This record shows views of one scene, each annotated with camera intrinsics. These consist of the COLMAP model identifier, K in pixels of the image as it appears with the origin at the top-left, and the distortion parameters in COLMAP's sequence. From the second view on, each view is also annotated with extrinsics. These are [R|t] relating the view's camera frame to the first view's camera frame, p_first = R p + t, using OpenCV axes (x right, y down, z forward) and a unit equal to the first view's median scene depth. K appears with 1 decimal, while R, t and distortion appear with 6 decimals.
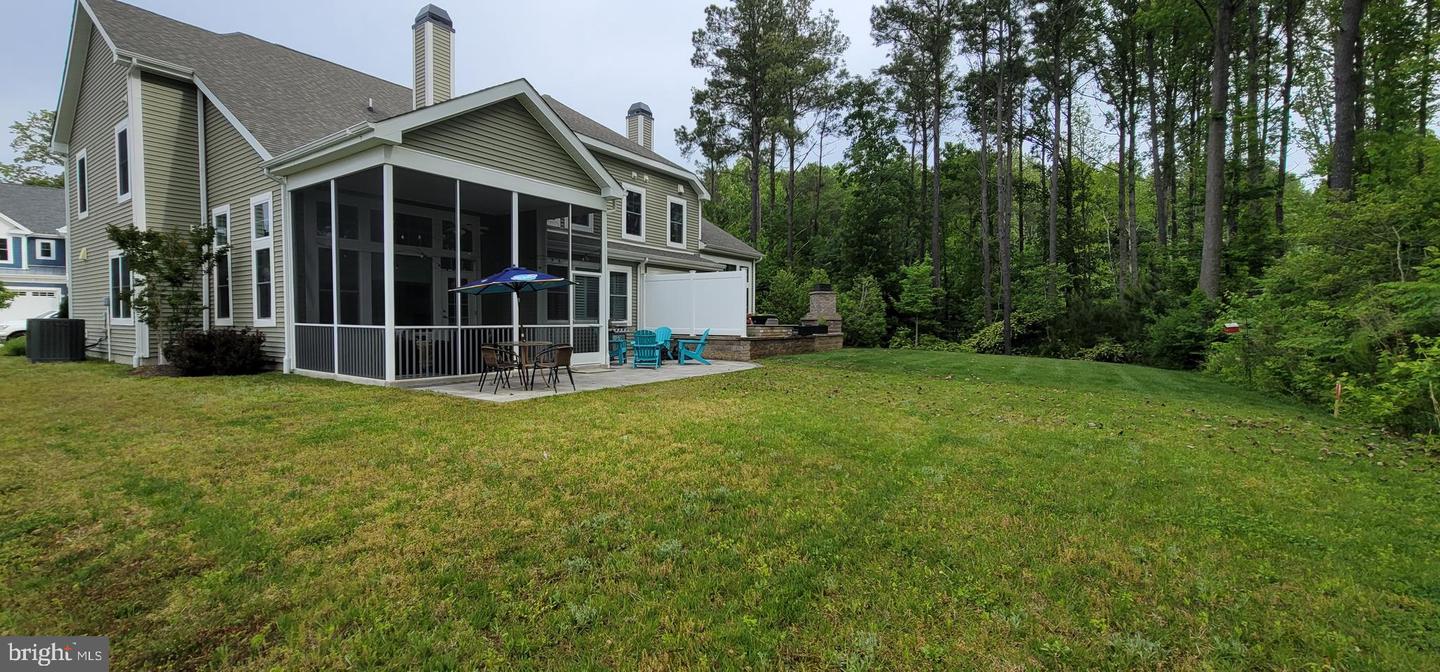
lens RADIAL K [[584.7, 0, 714.2], [0, 584.7, 341.6], [0, 0, 1]] dist [-0.002269, -0.000248]
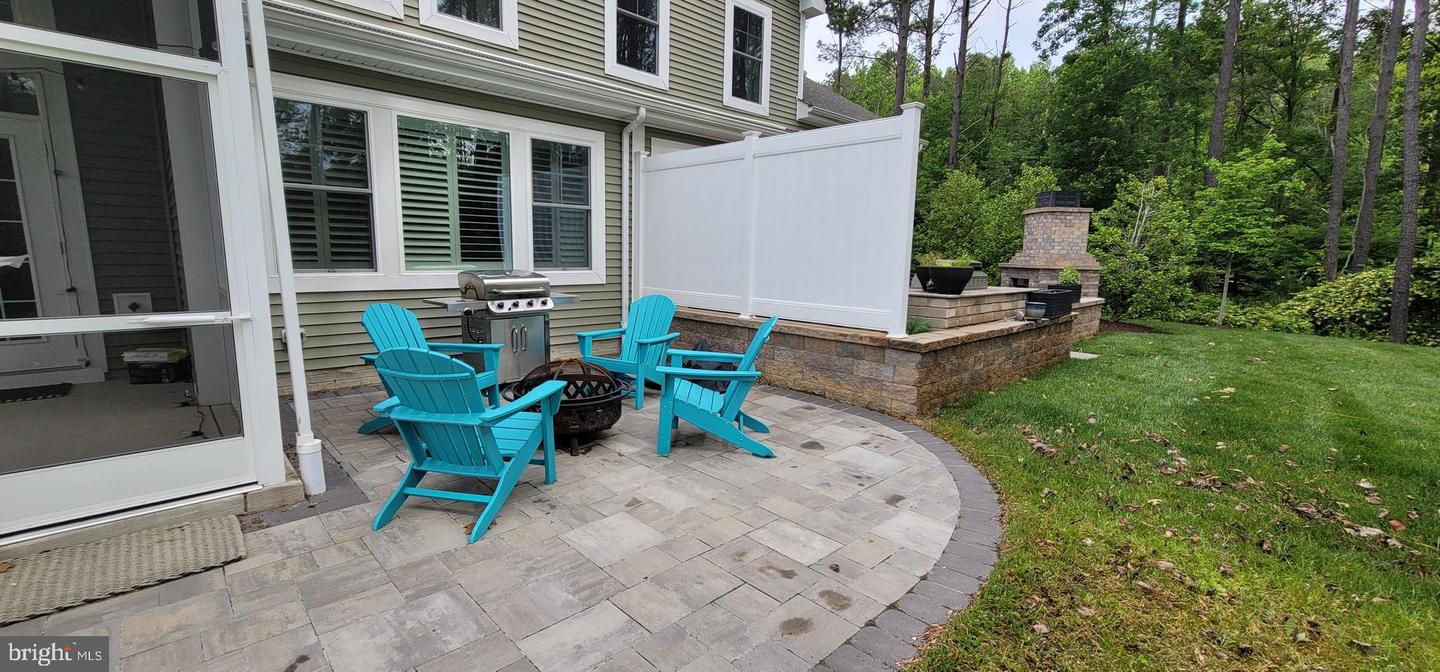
lens RADIAL K [[590.7, 0, 720.0], [0, 590.7, 336.0], [0, 0, 1]] dist [-0.001397, -0.000284]
pose [[0.980524, 0.042902, -0.191657, 0.015131], [-0.022762, 0.994097, 0.106079, -0.031984], [0.195077, -0.099650, 0.975712, 0.549141]]
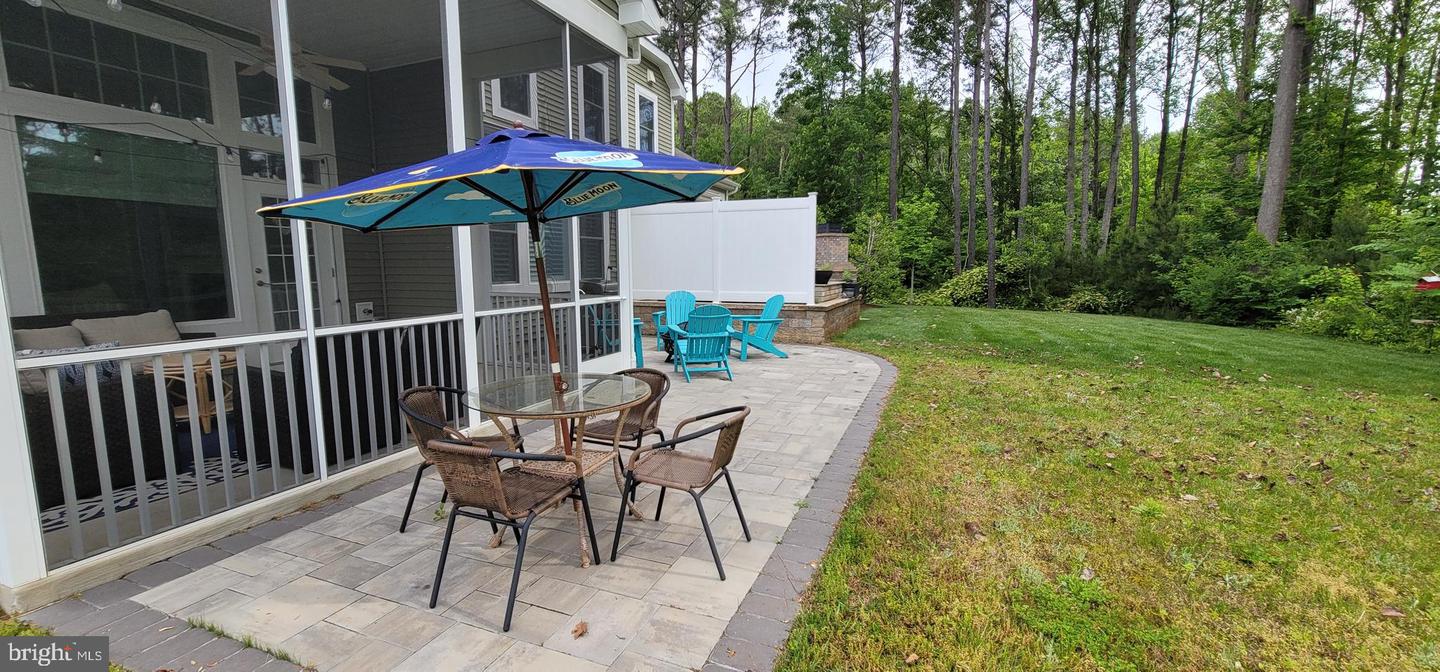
lens RADIAL K [[584.7, 0, 714.2], [0, 584.7, 341.6], [0, 0, 1]] dist [-0.002269, -0.000248]
pose [[0.976184, -0.035506, 0.214021, -0.150186], [0.015270, 0.995315, 0.095470, -0.024756], [-0.216408, -0.089928, 0.972152, 0.333309]]
